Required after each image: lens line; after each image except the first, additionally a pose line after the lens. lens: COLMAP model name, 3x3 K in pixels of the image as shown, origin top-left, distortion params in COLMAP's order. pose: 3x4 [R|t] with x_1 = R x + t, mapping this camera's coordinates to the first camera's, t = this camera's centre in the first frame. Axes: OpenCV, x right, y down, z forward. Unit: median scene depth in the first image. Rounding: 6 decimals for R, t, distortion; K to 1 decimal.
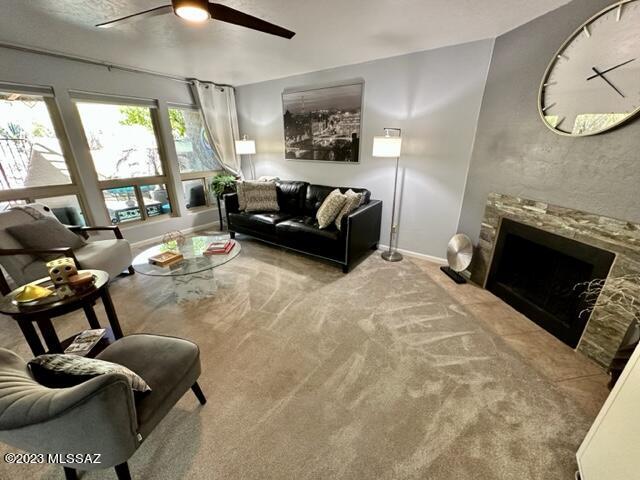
lens RADIAL K [[255.7, 0, 320.0], [0, 255.7, 240.0], [0, 0, 1]] dist [-0.002284, 0.000432]
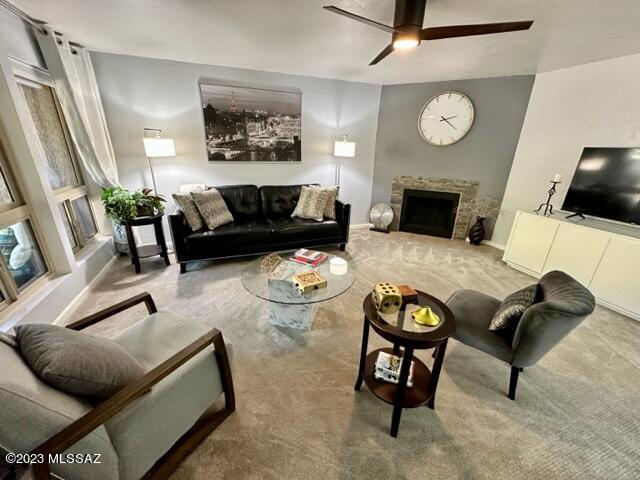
lens RADIAL K [[255.7, 0, 320.0], [0, 255.7, 240.0], [0, 0, 1]] dist [-0.002284, 0.000432]
pose [[0.564309, -0.276800, 0.777777, -0.771532], [0.268265, 0.952471, 0.144334, -0.110459], [-0.780762, 0.127201, 0.611744, 0.273948]]
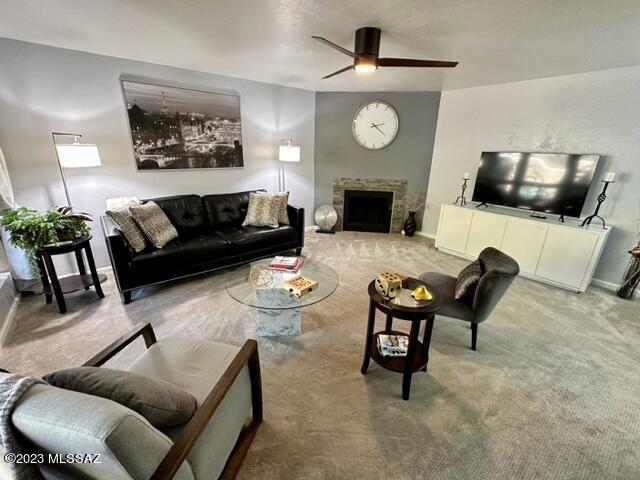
lens RADIAL K [[275.2, 0, 319.8], [0, 275.2, 240.2], [0, 0, 1]] dist [-0.002200, -0.000190]
pose [[0.276580, -0.306396, 0.910837, -0.896380], [0.317220, 0.923792, 0.214429, -0.162920], [-0.907125, 0.229629, 0.352698, 0.360720]]
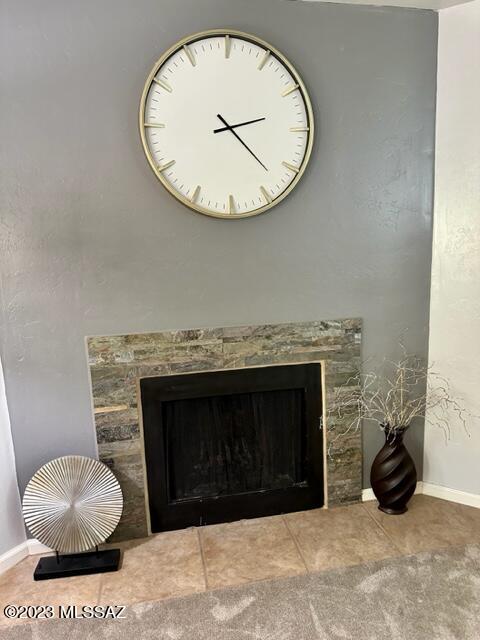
lens RADIAL K [[453.5, 0, 236.8], [0, 453.5, 320.5], [0, 0, 1]] dist [0.076043, -0.094449]
pose [[-0.029873, -0.175552, 0.984017, -0.073907], [0.385126, 0.906427, 0.173401, -0.180579], [-0.922381, 0.384150, 0.040532, 0.514023]]
